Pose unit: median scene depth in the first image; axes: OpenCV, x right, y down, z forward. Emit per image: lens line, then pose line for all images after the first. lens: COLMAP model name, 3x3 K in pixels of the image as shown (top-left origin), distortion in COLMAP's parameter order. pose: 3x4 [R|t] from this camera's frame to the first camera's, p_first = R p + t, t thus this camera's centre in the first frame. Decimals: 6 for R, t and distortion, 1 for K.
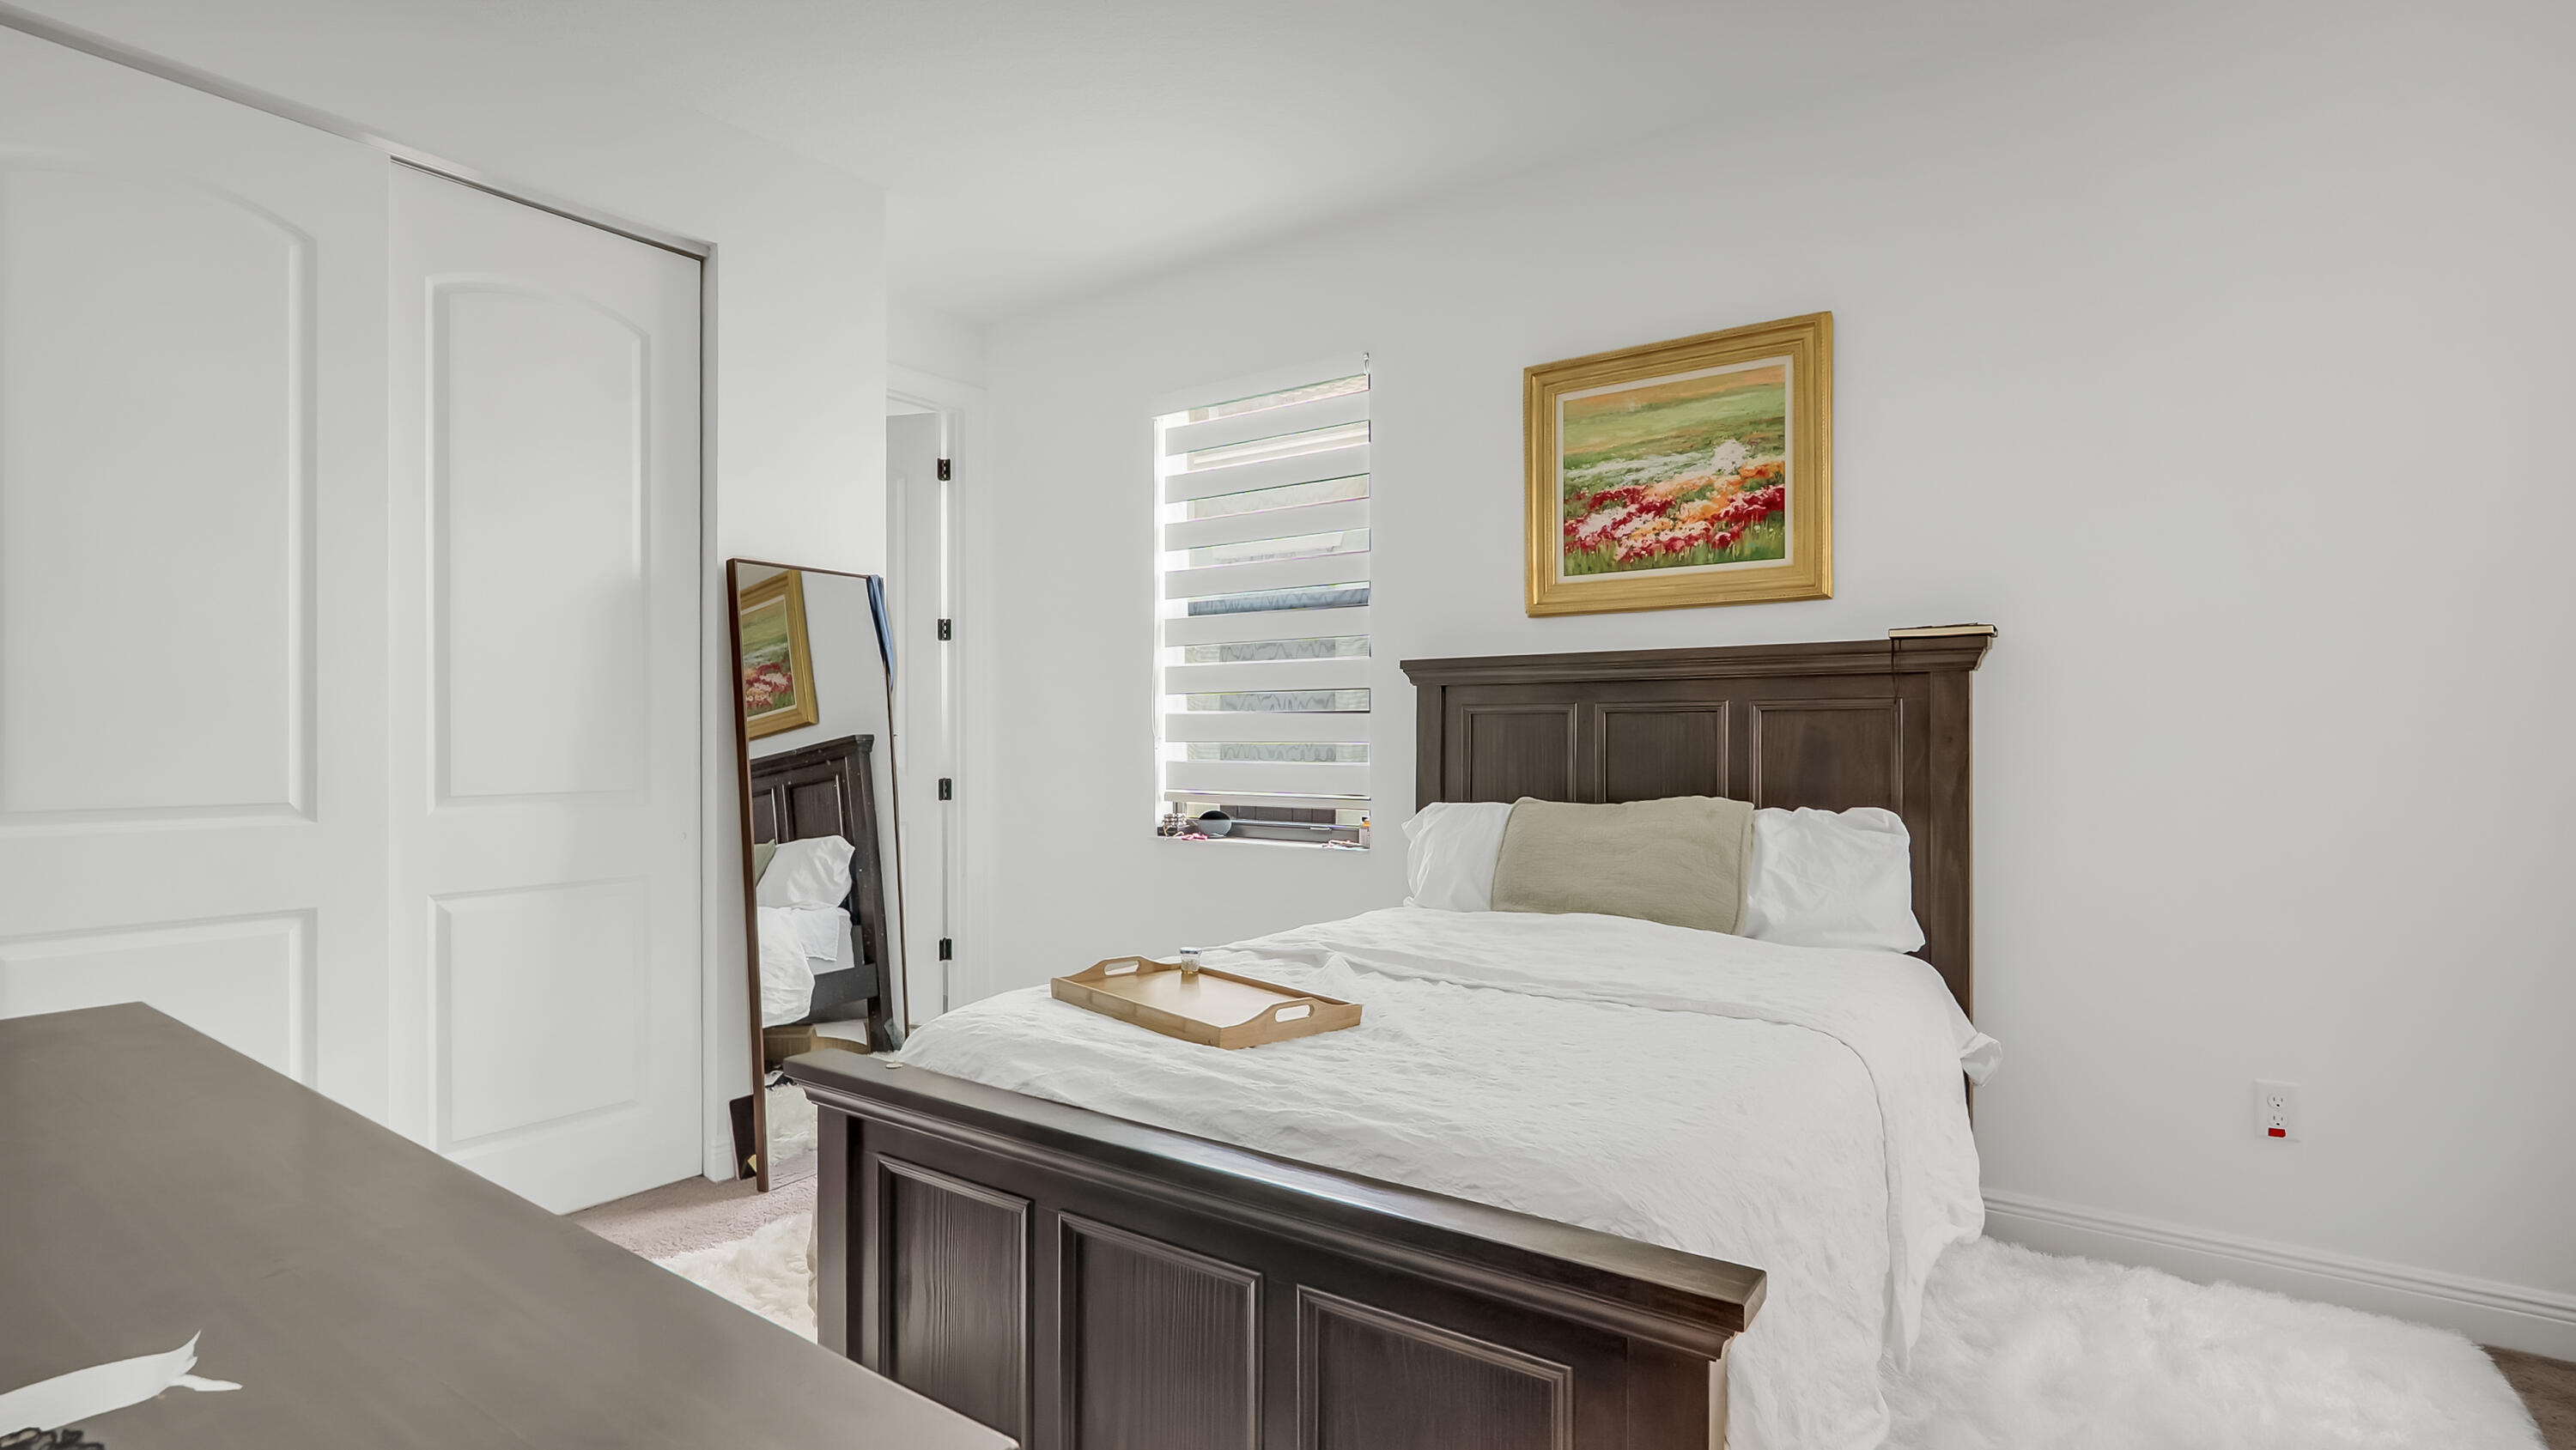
lens RADIAL K [[1235.7, 0, 1265.7], [0, 1235.7, 731.6], [0, 0, 1]] dist [-0.002103, -0.000119]
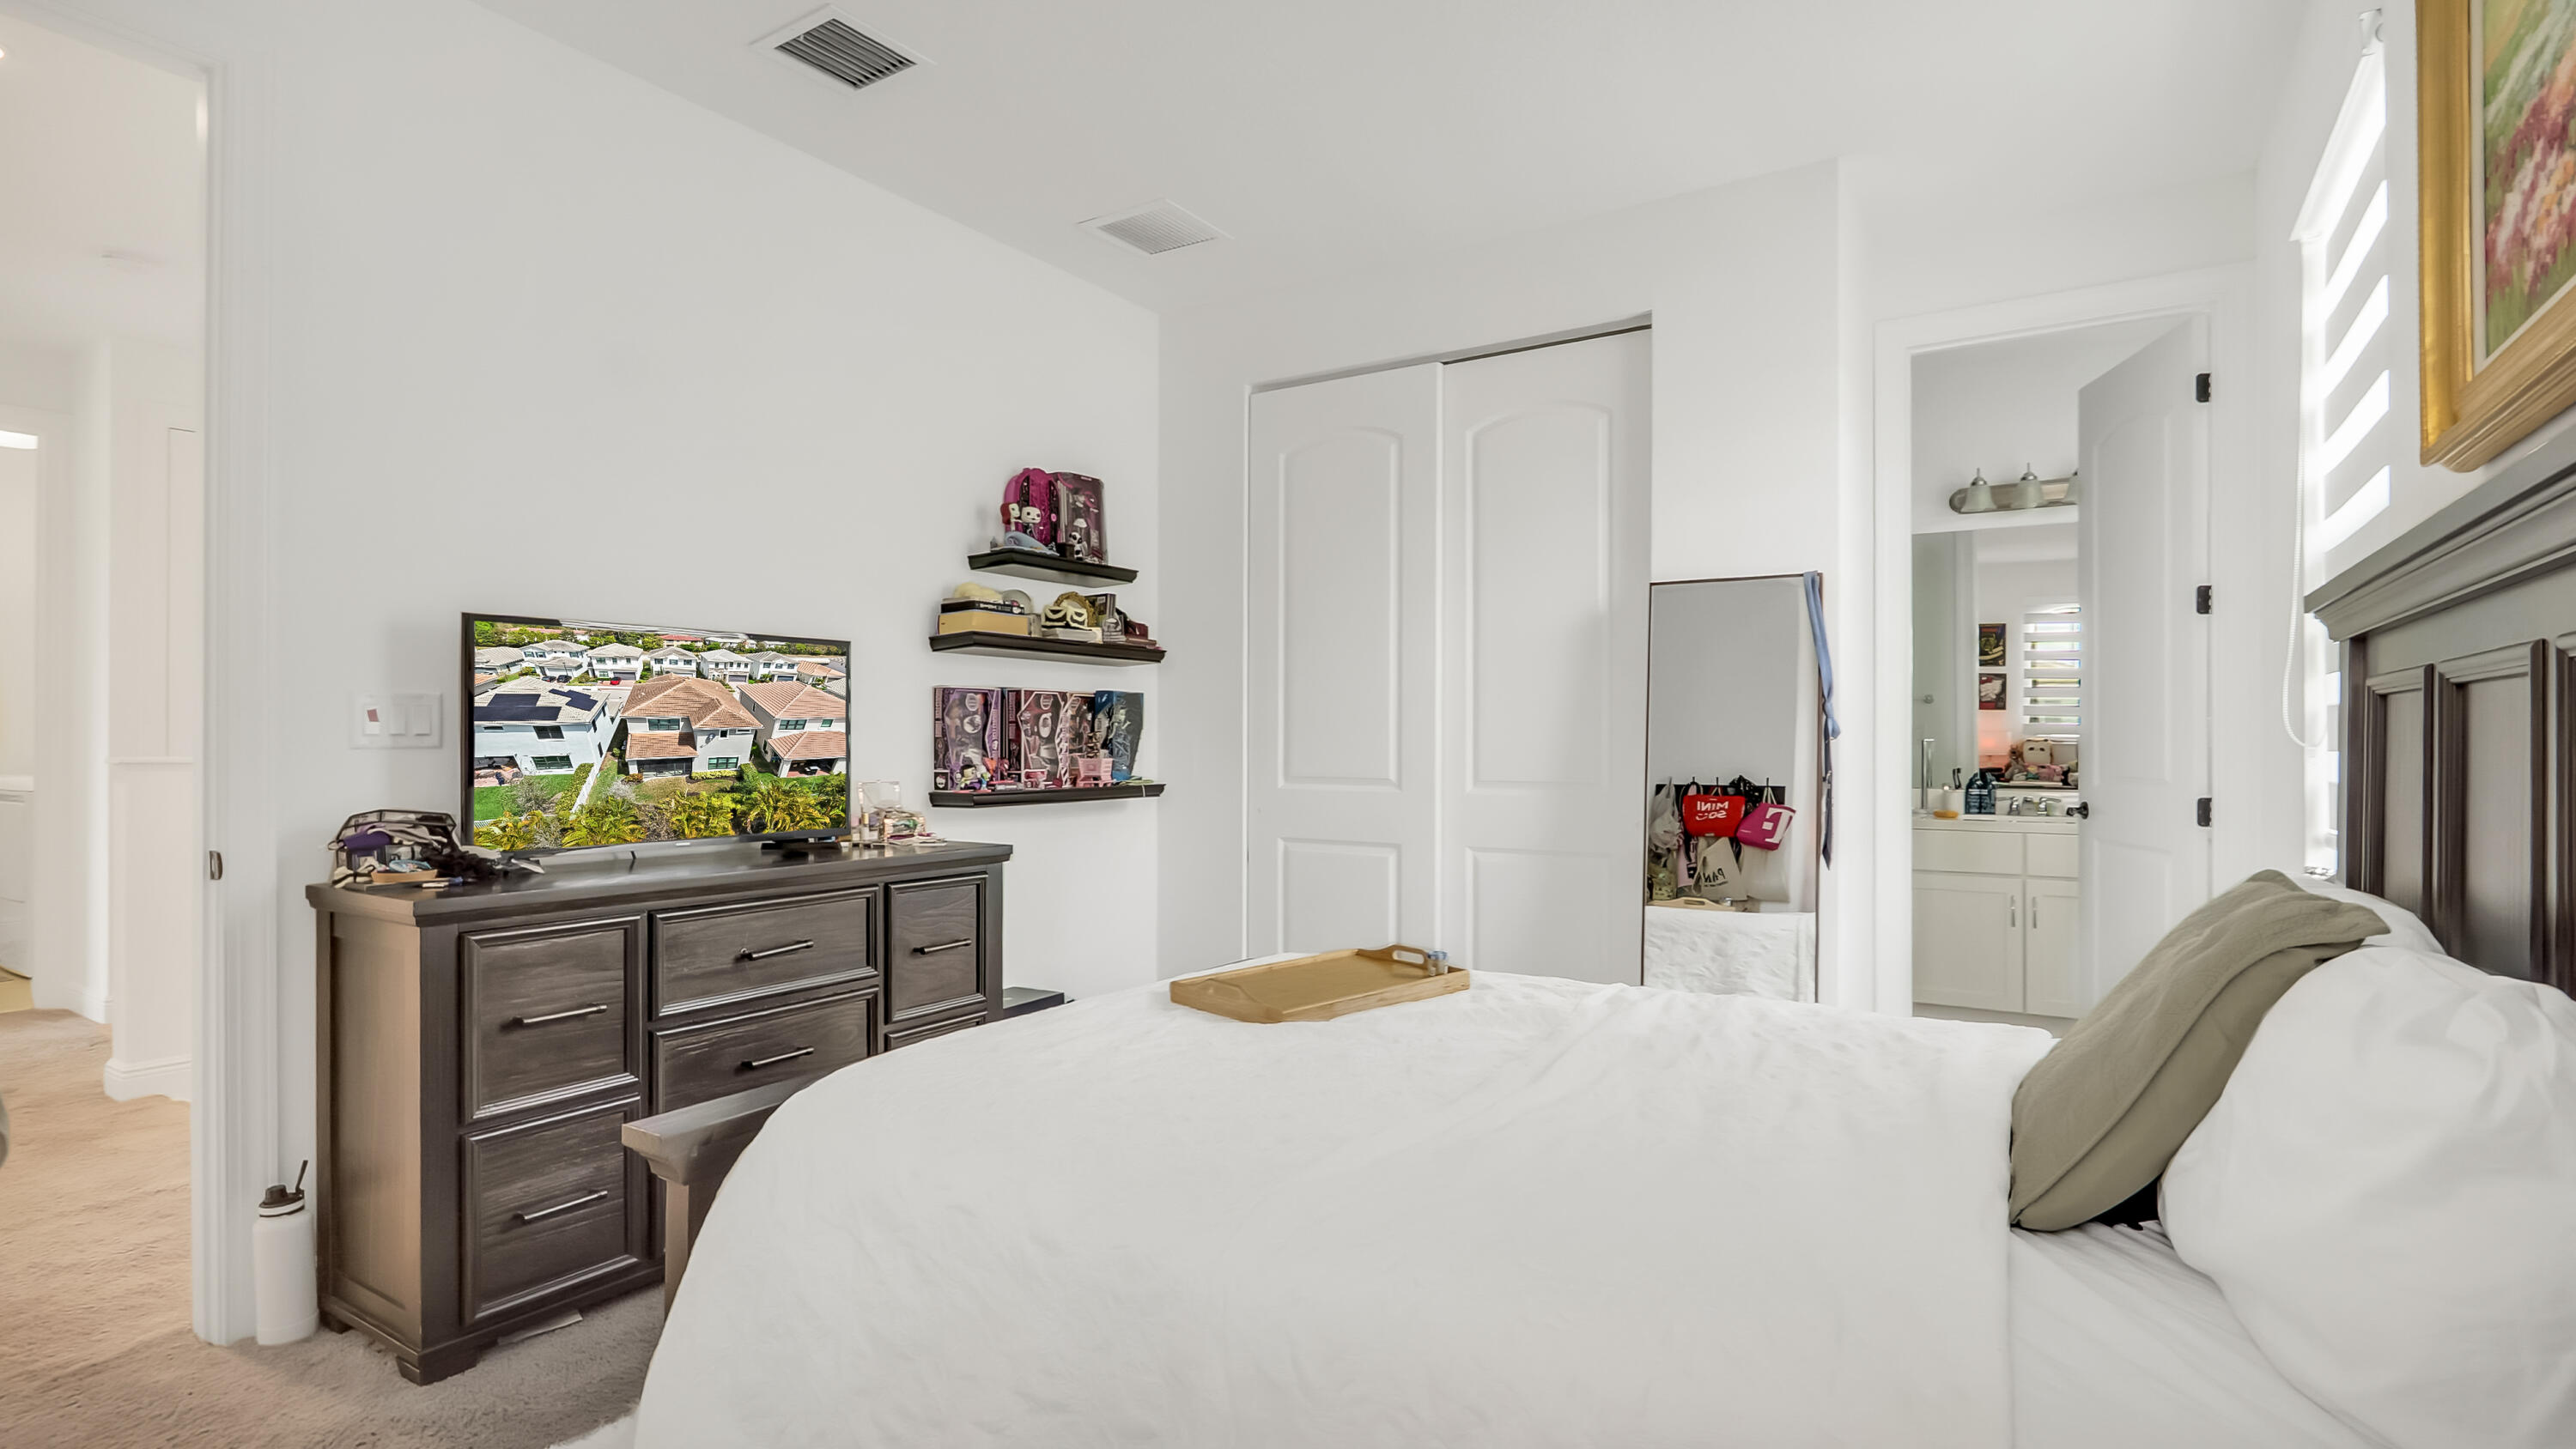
lens RADIAL K [[1235.7, 0, 1286.7], [0, 1235.7, 731.0], [0, 0, 1]] dist [-0.002103, -0.000119]
pose [[0.048986, -0.006532, -0.998778, 0.708741], [0.000241, 0.999979, -0.006528, 0.002777], [0.998799, 0.000079, 0.048986, 0.634013]]
